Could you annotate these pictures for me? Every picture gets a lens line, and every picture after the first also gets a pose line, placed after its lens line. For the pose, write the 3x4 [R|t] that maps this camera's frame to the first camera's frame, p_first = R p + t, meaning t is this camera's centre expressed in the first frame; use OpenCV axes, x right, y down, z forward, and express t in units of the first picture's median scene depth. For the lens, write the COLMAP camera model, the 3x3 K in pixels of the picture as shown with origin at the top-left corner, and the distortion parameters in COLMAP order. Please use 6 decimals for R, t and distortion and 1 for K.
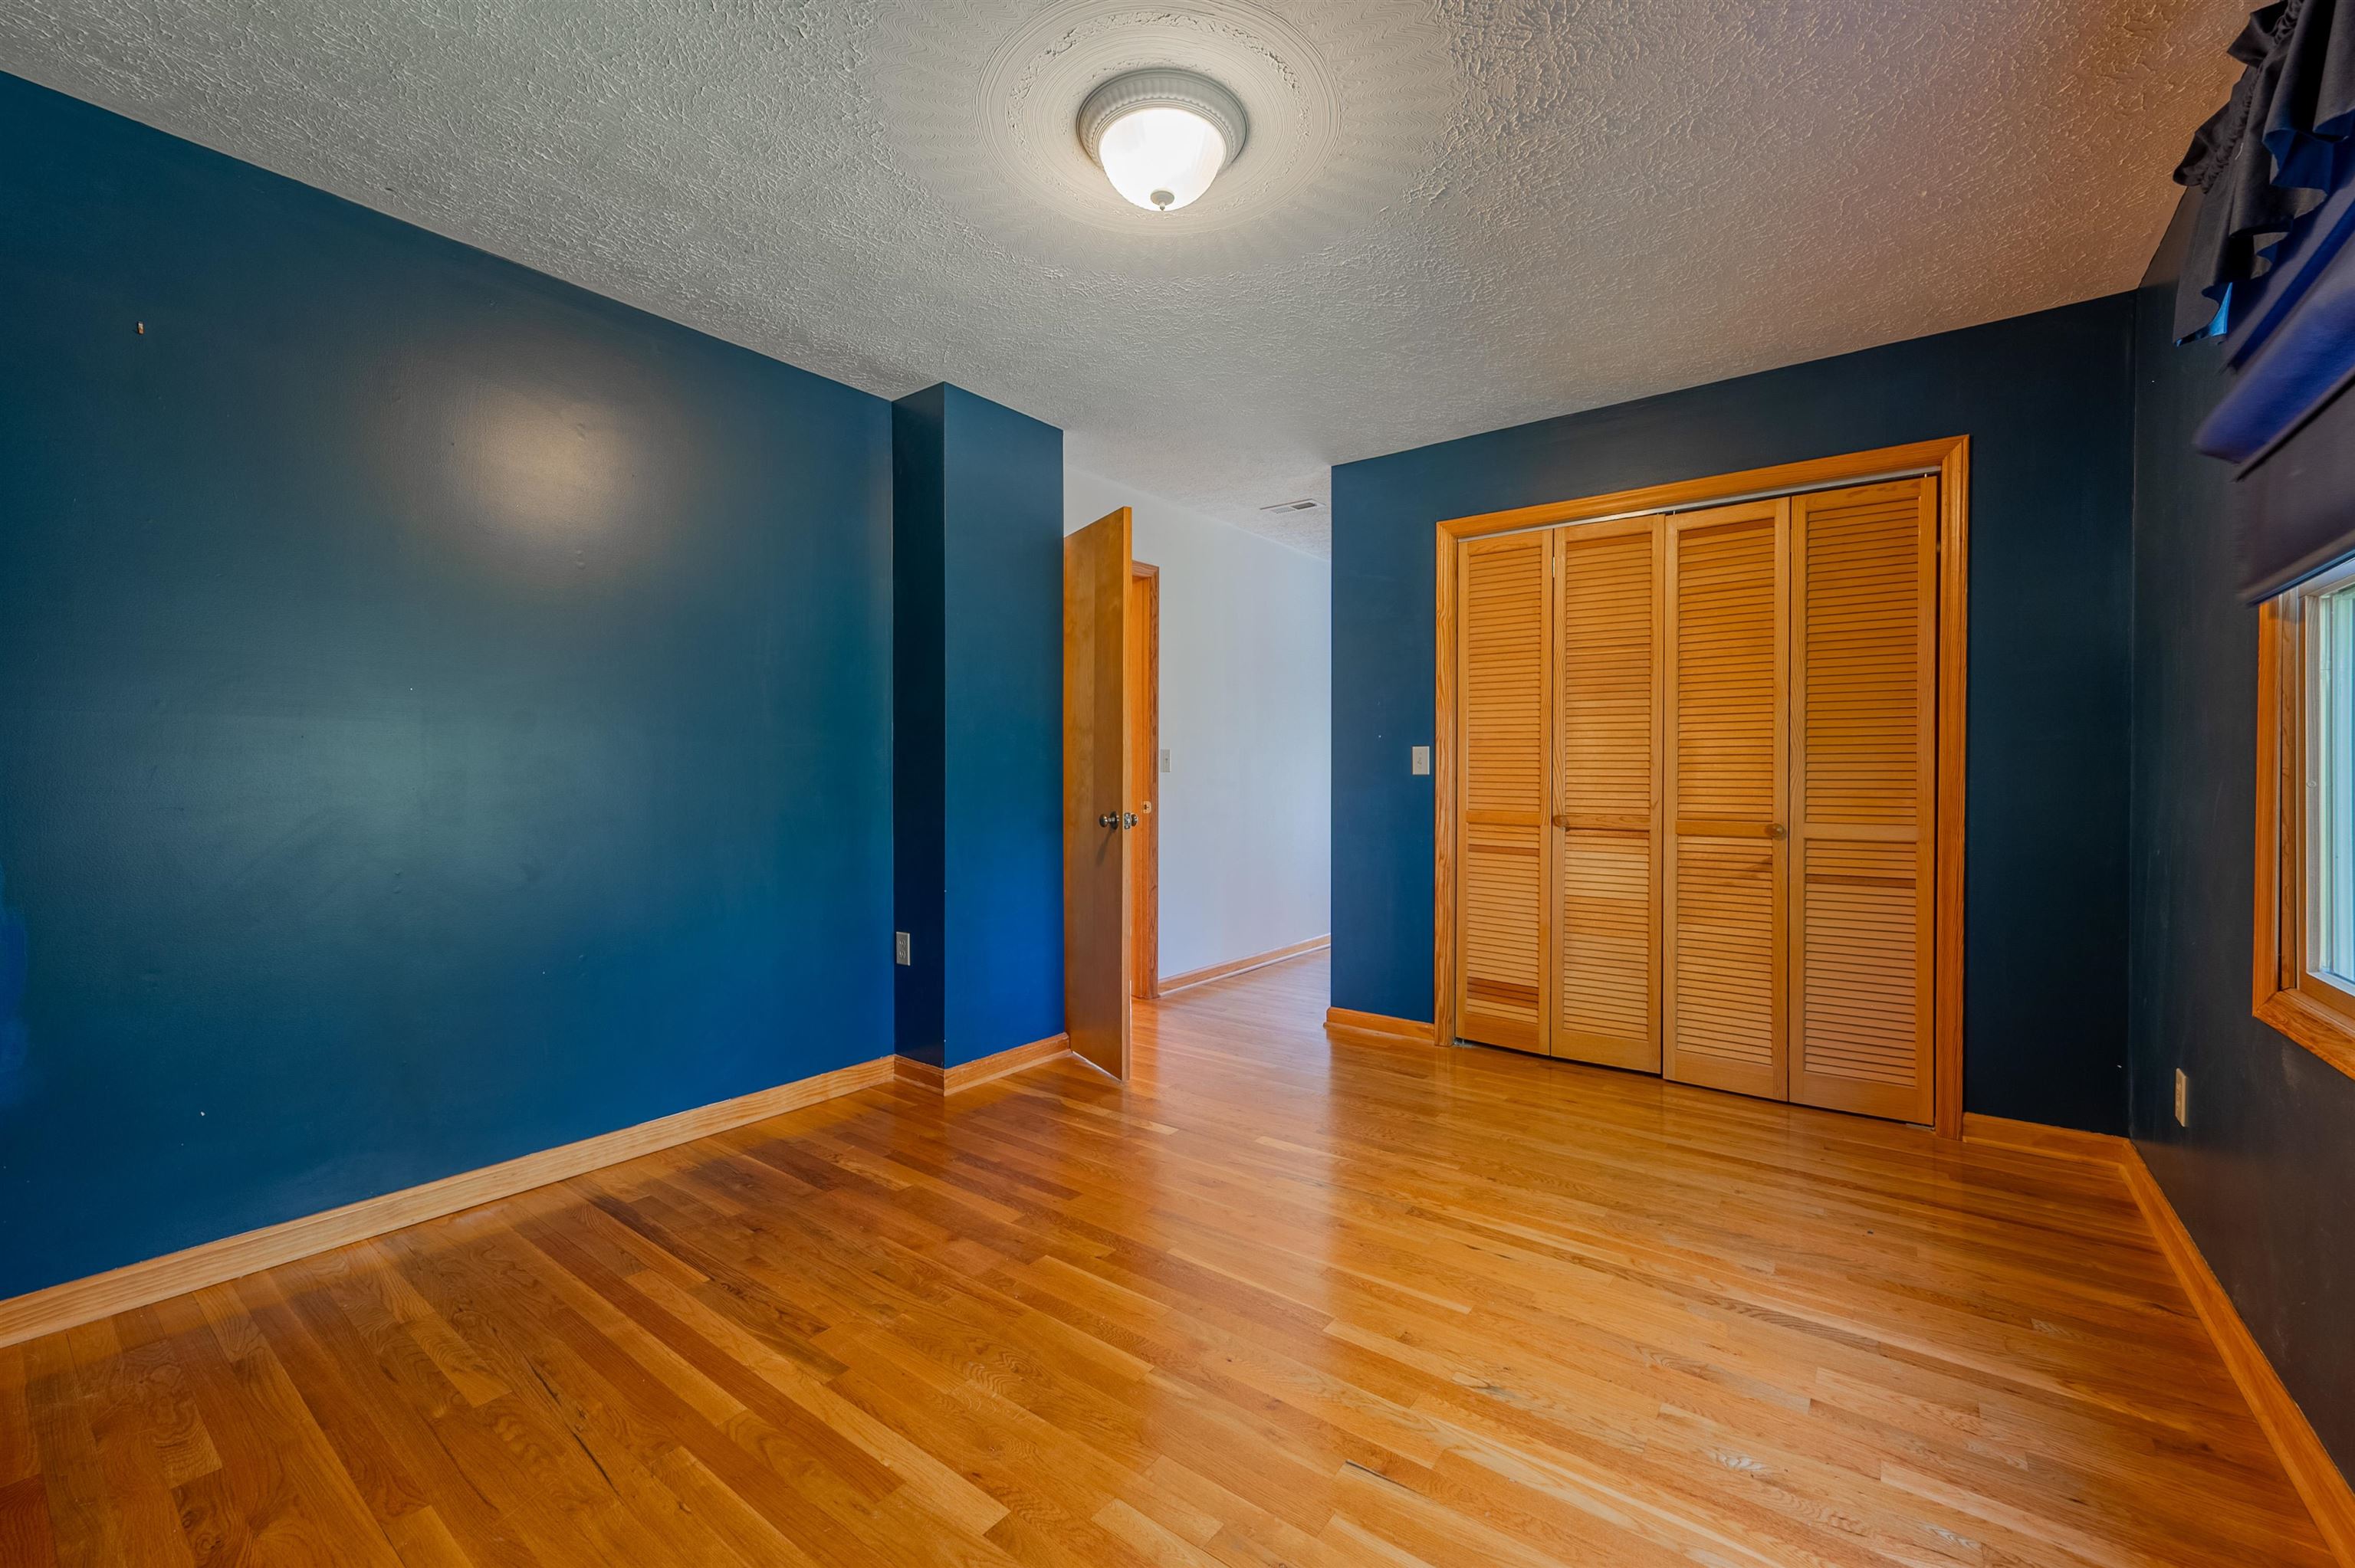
lens RADIAL K [[945.6, 0, 1171.8], [0, 945.6, 784.3], [0, 0, 1]] dist [0.001776, 0.000575]
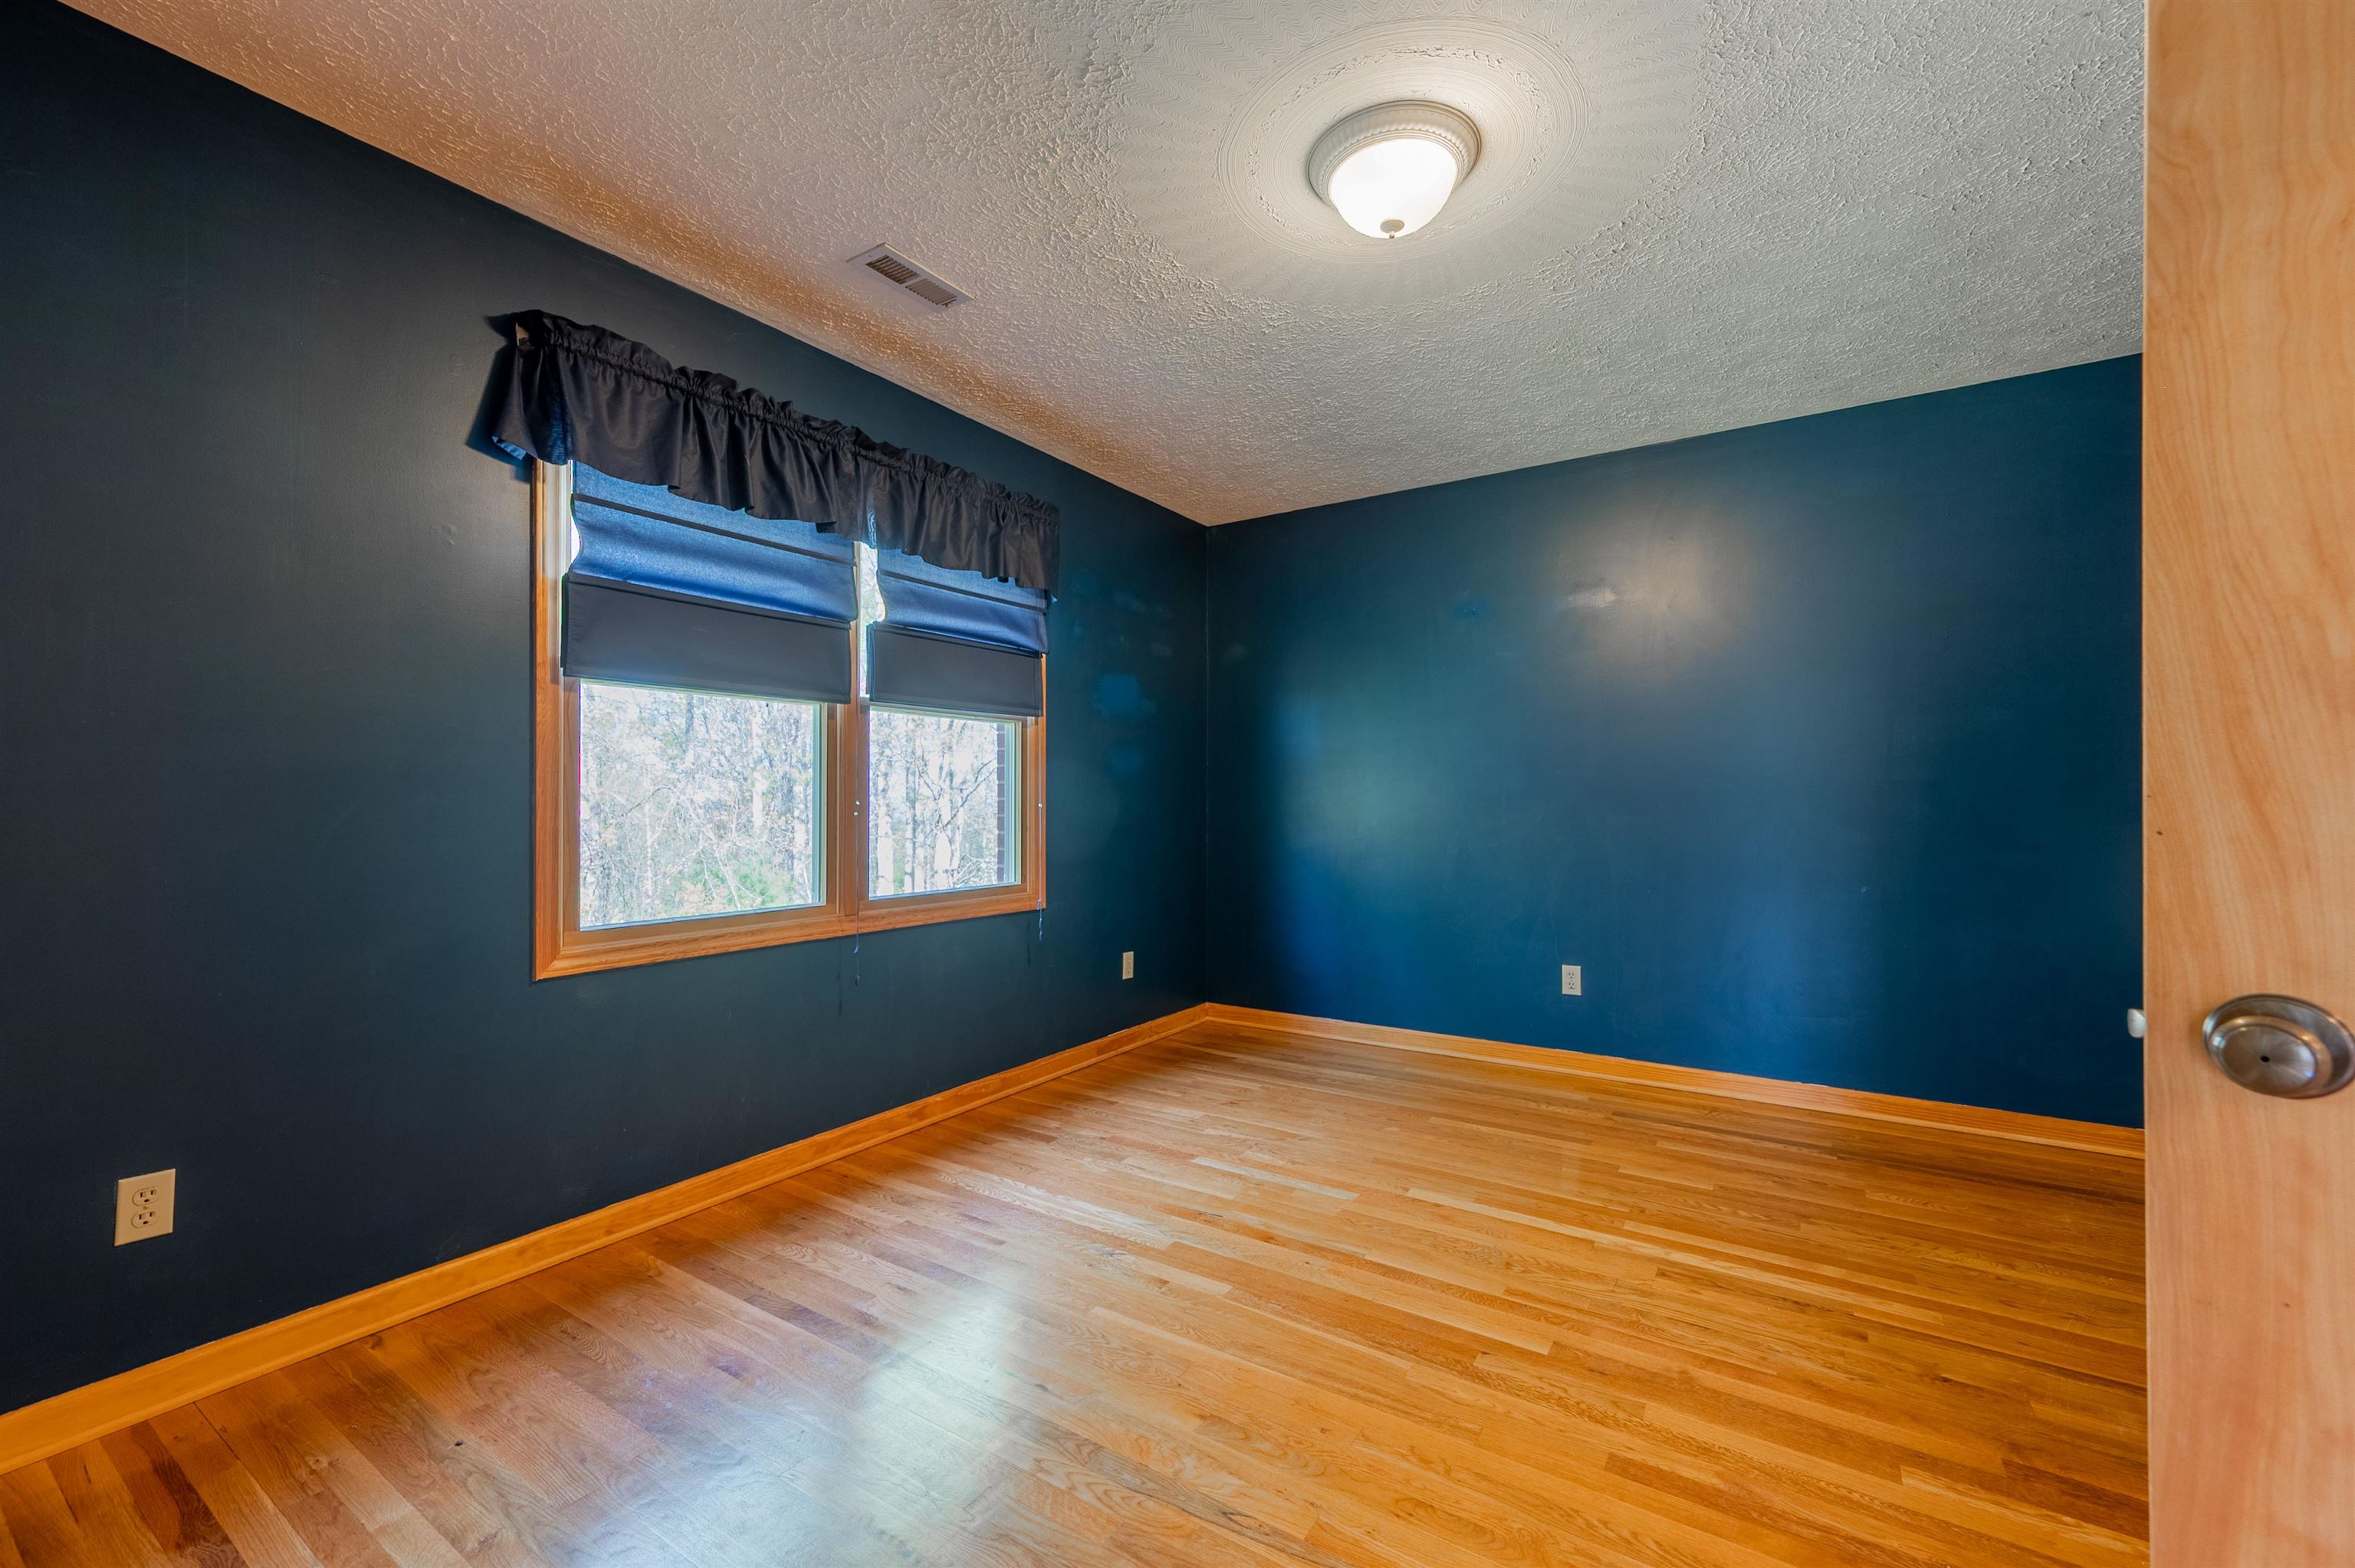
lens RADIAL K [[945.6, 0, 1173.7], [0, 945.6, 782.5], [0, 0, 1]] dist [0.001776, 0.000575]
pose [[-0.997324, -0.002645, -0.073061, 0.265463], [-0.002118, 0.999971, -0.007279, -0.017161], [0.073078, -0.007105, -0.997301, 1.794254]]
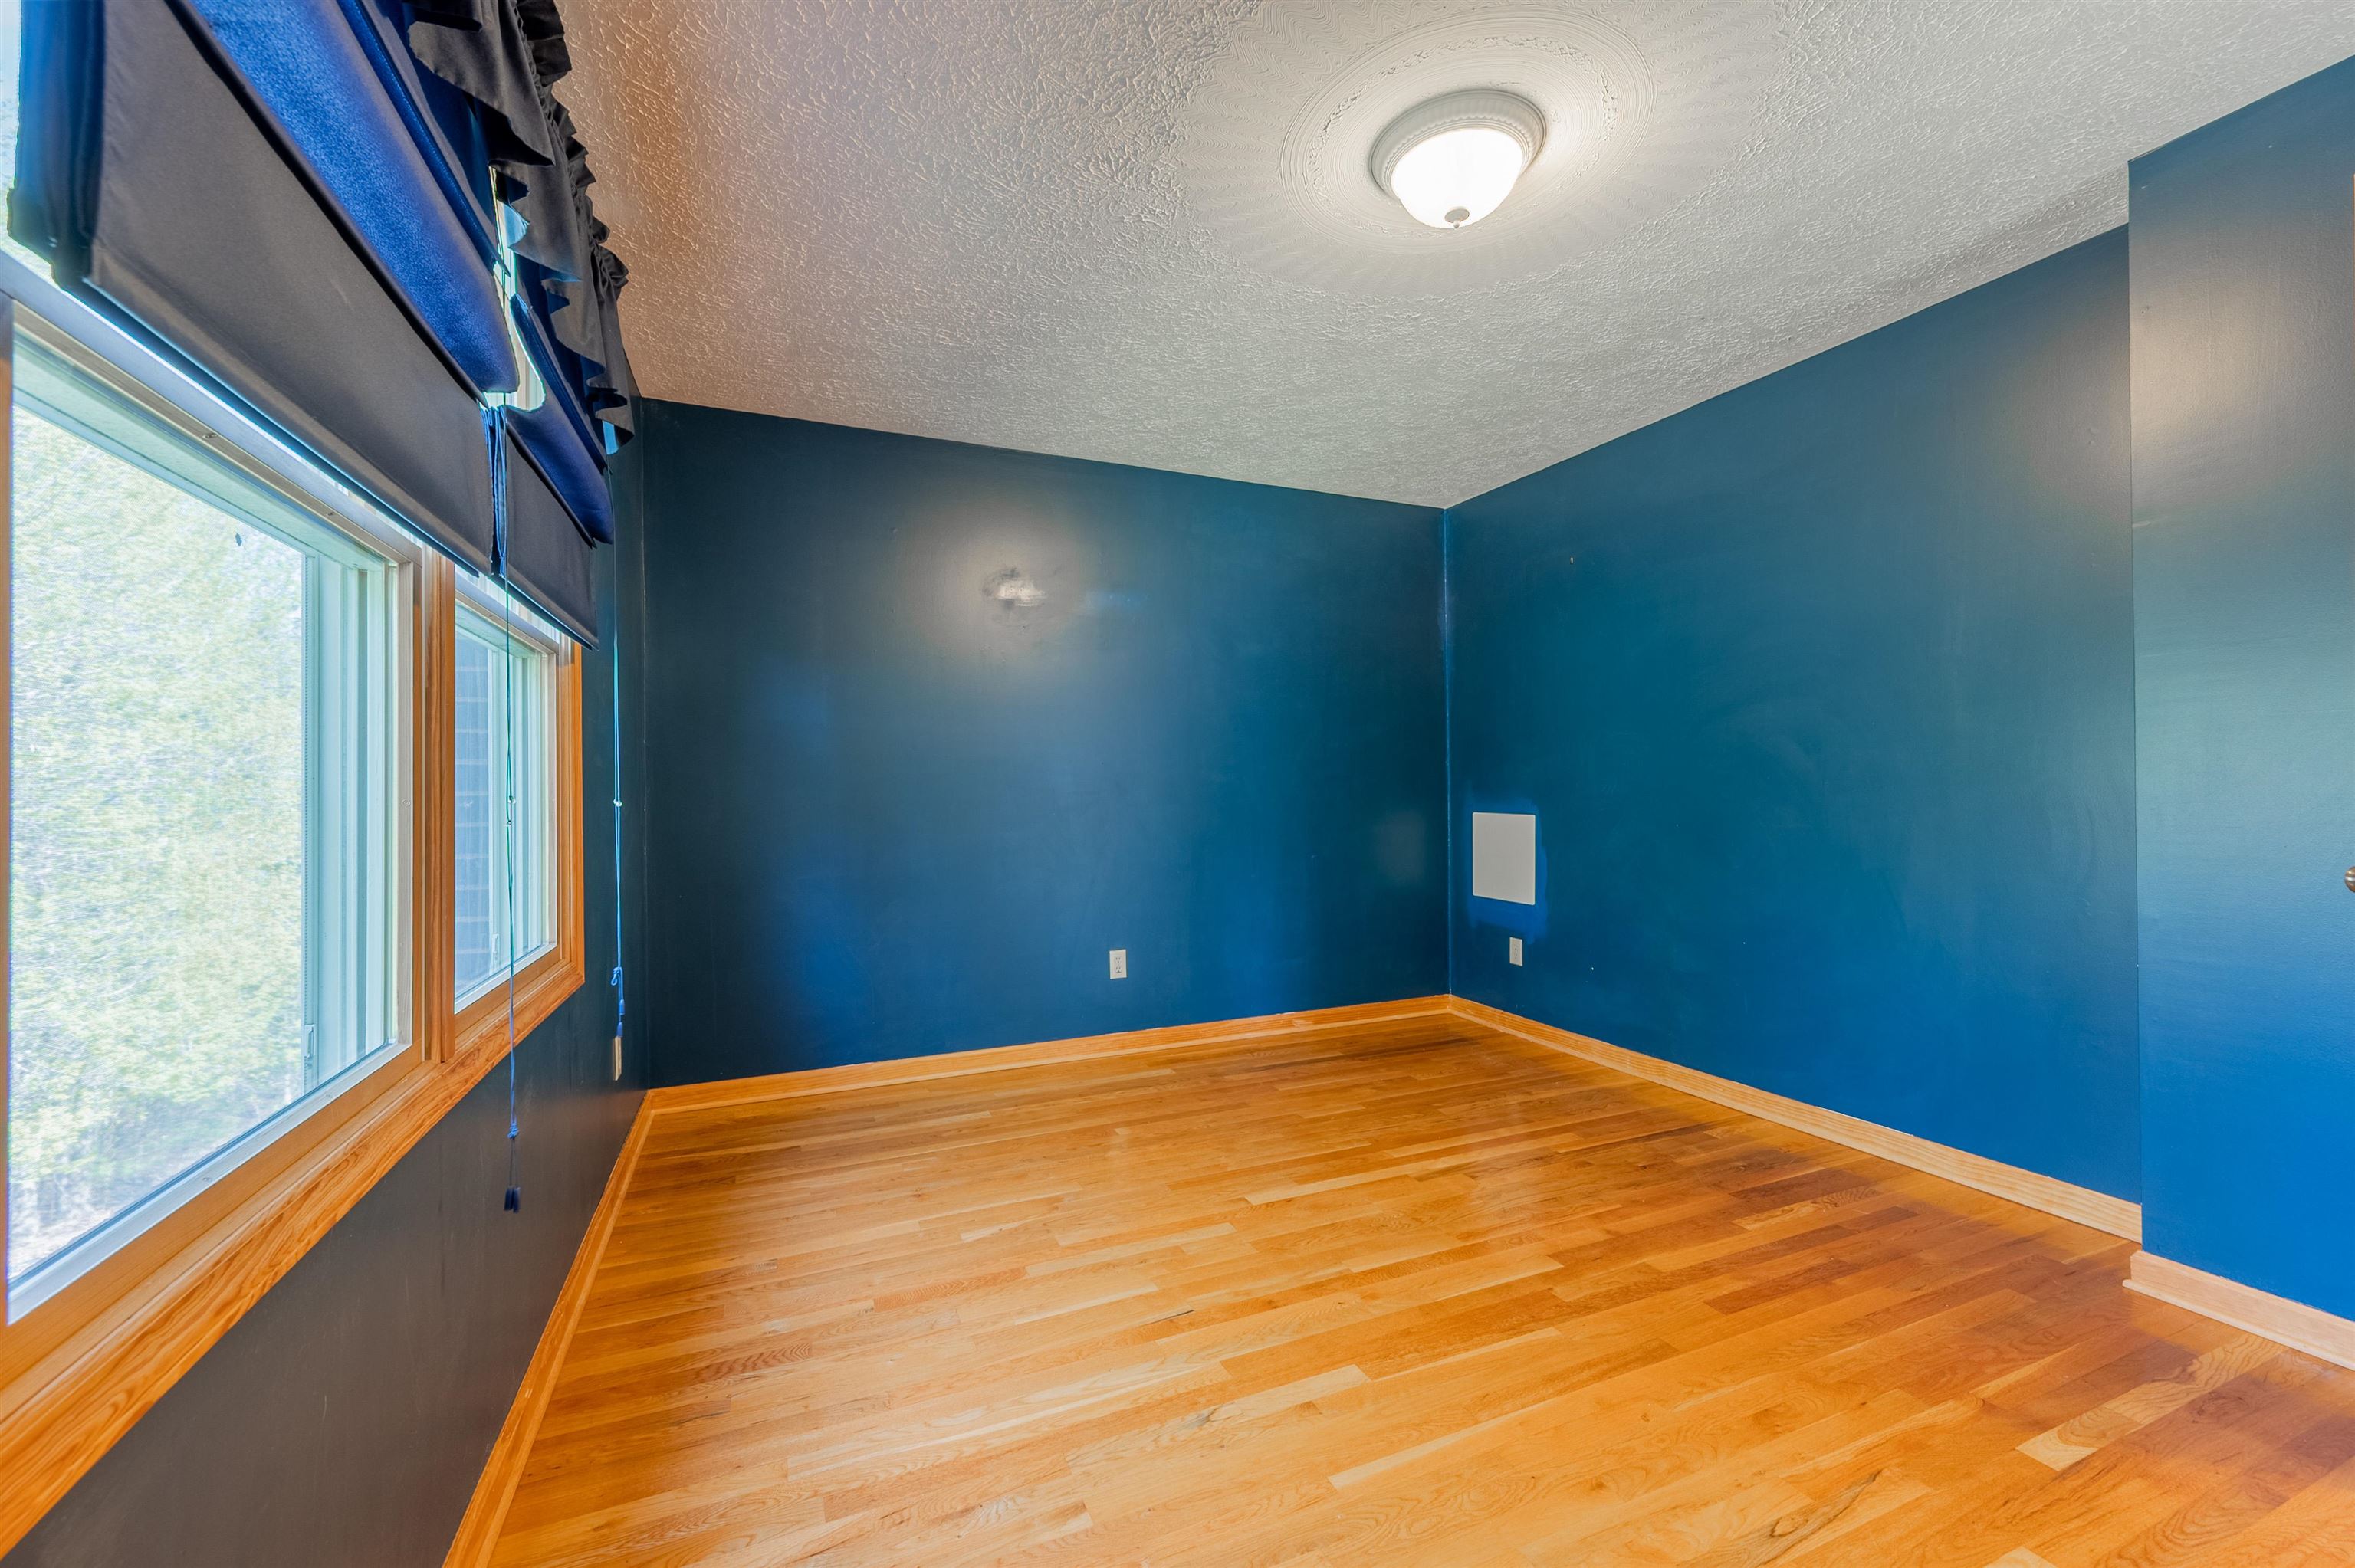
lens RADIAL K [[945.6, 0, 1182.2], [0, 945.6, 788.8], [0, 0, 1]] dist [0.001776, 0.000575]
pose [[-0.486293, 0.001344, -0.873795, 0.909712], [-0.001205, 0.999997, 0.002208, -0.006840], [0.873795, 0.002127, -0.486289, 1.104352]]
